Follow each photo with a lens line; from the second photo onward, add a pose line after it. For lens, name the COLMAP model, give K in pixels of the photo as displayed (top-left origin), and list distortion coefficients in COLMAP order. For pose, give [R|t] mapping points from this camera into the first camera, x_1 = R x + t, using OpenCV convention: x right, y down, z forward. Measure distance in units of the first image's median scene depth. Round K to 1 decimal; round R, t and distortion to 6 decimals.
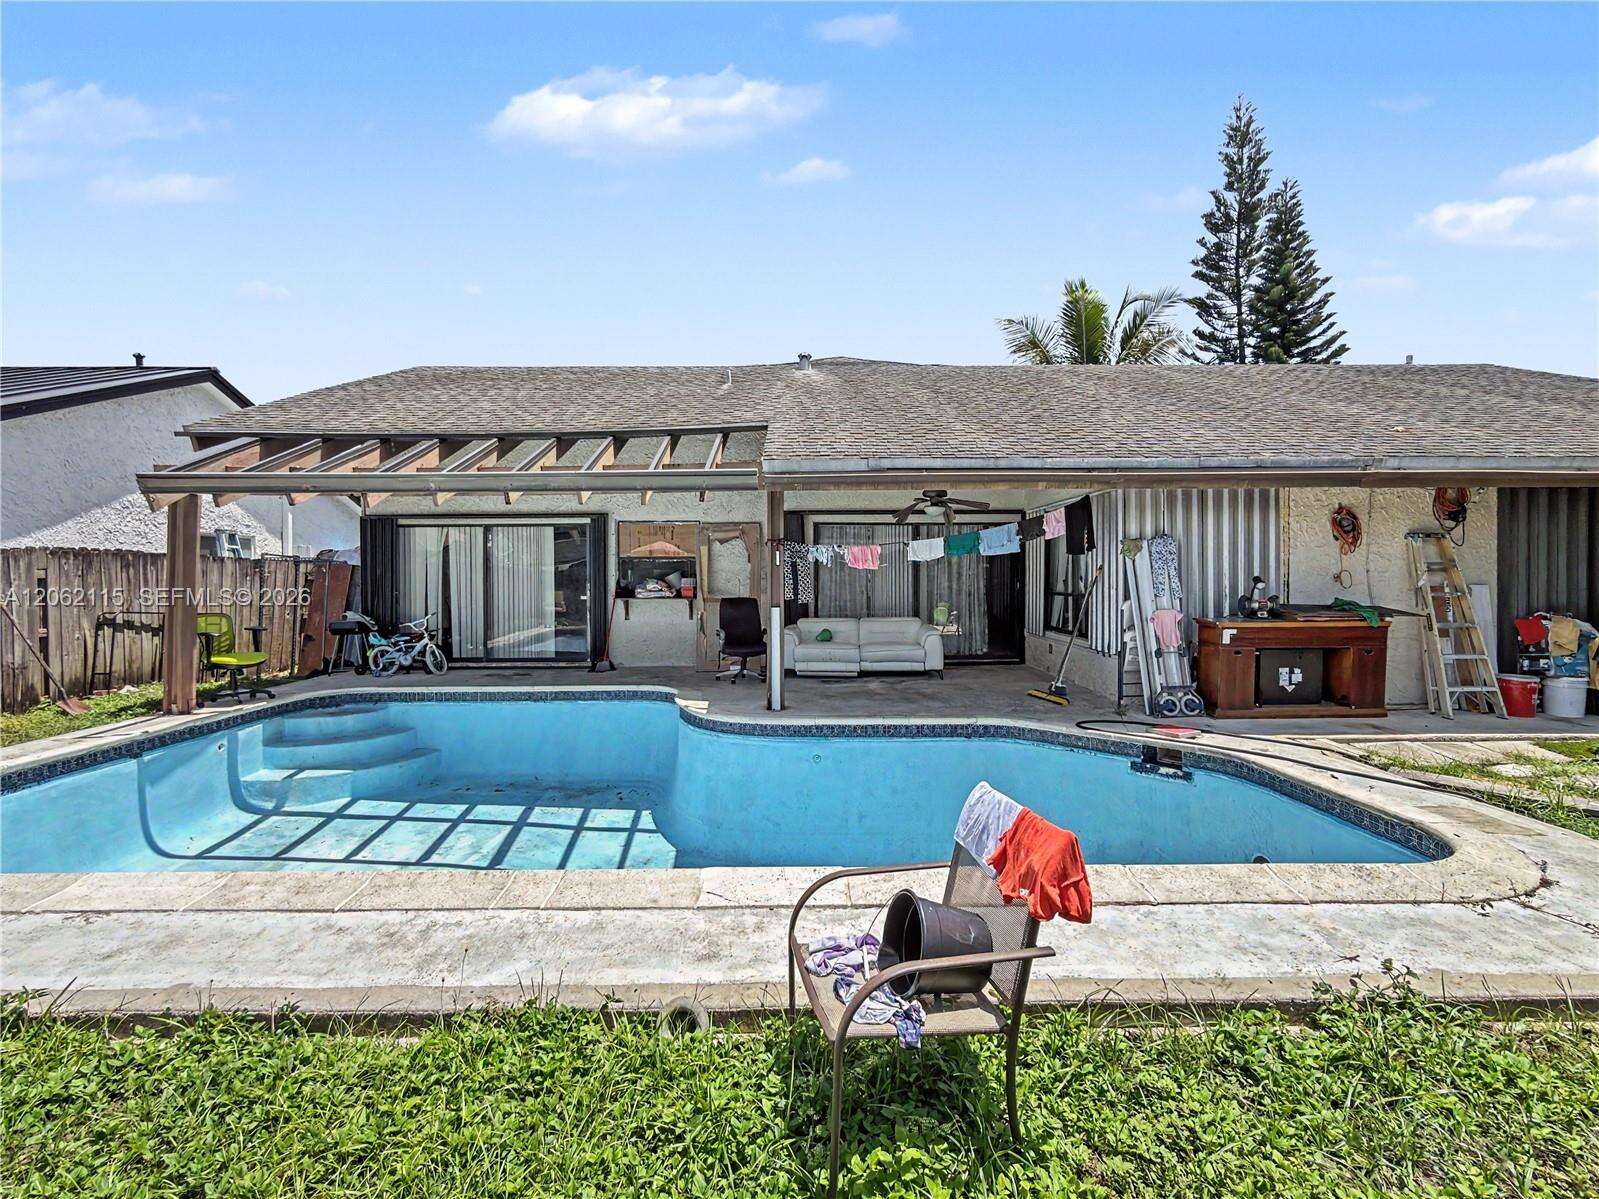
lens RADIAL K [[703.4, 0, 805.9], [0, 703.4, 584.2], [0, 0, 1]] dist [-0.013188, -0.000207]
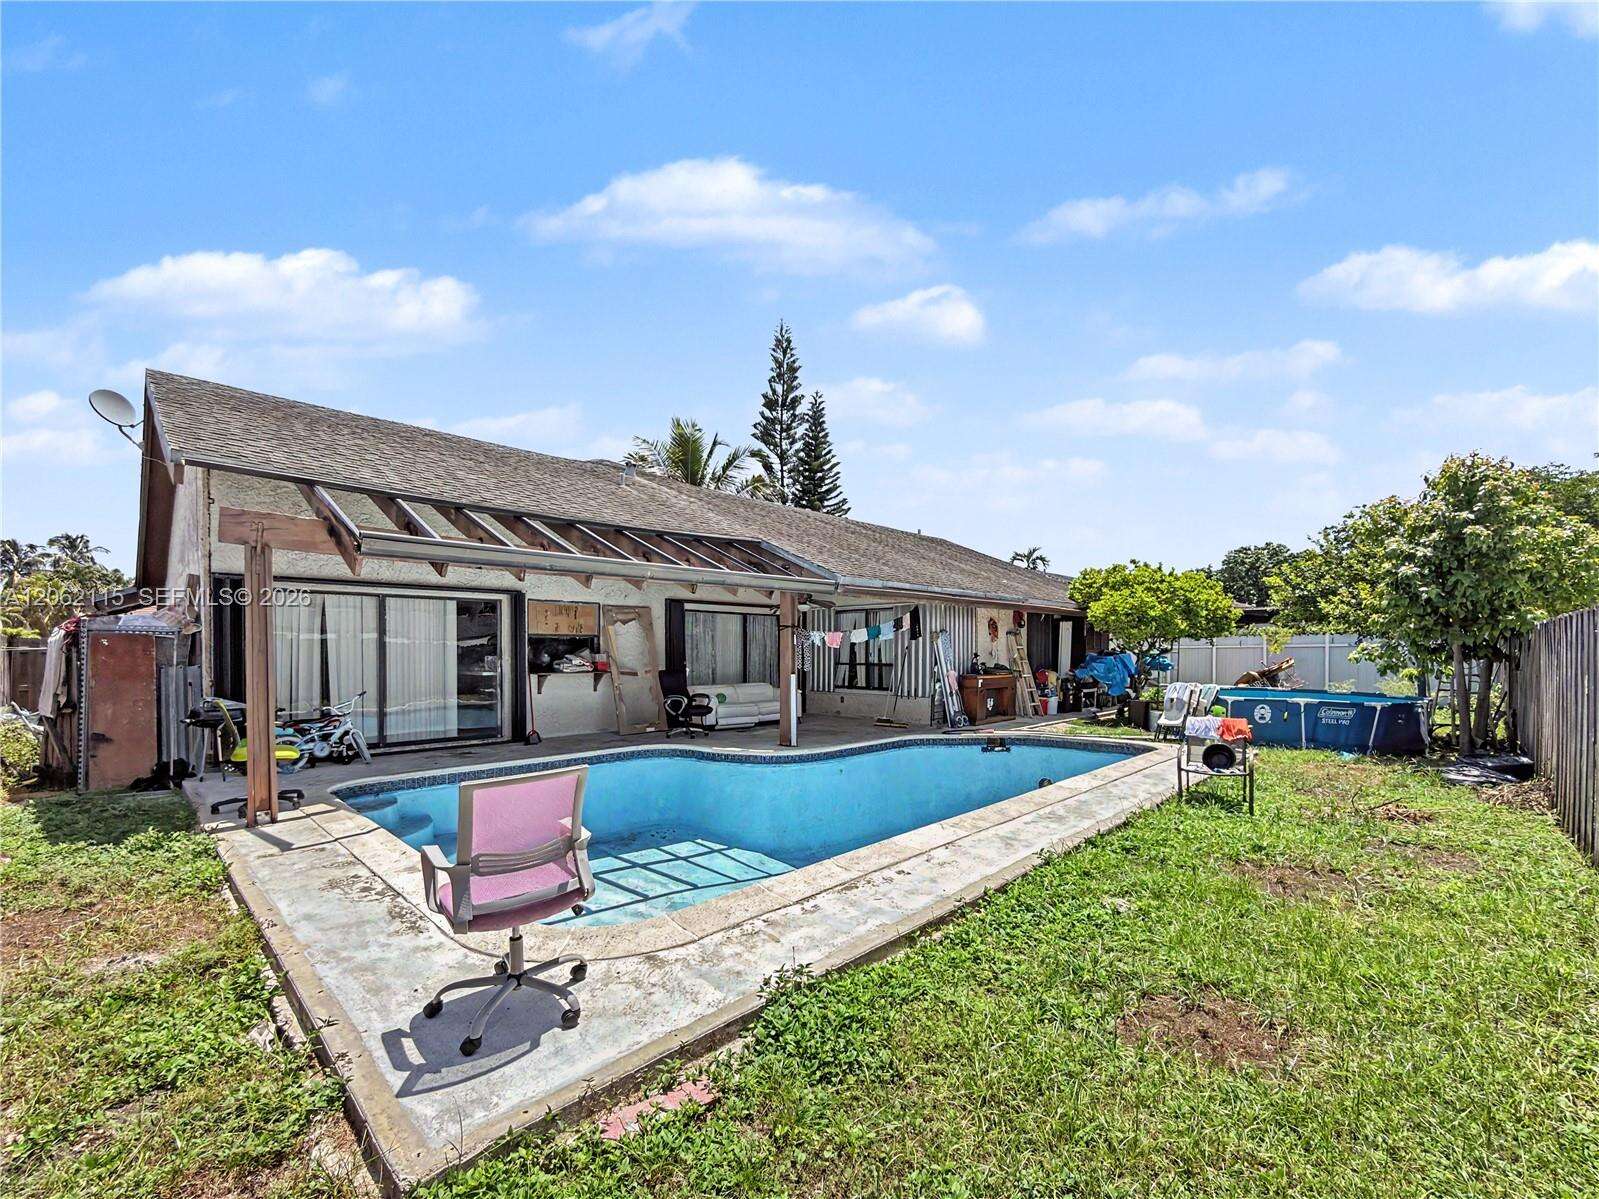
lens RADIAL K [[655.9, 0, 803.3], [0, 655.9, 649.6], [0, 0, 1]] dist [-0.001058, 0.000056]
pose [[0.717713, 0.004544, 0.696325, -0.913144], [0.007789, 0.999864, -0.014552, 0.003318], [-0.696296, 0.015868, 0.717579, 0.026942]]
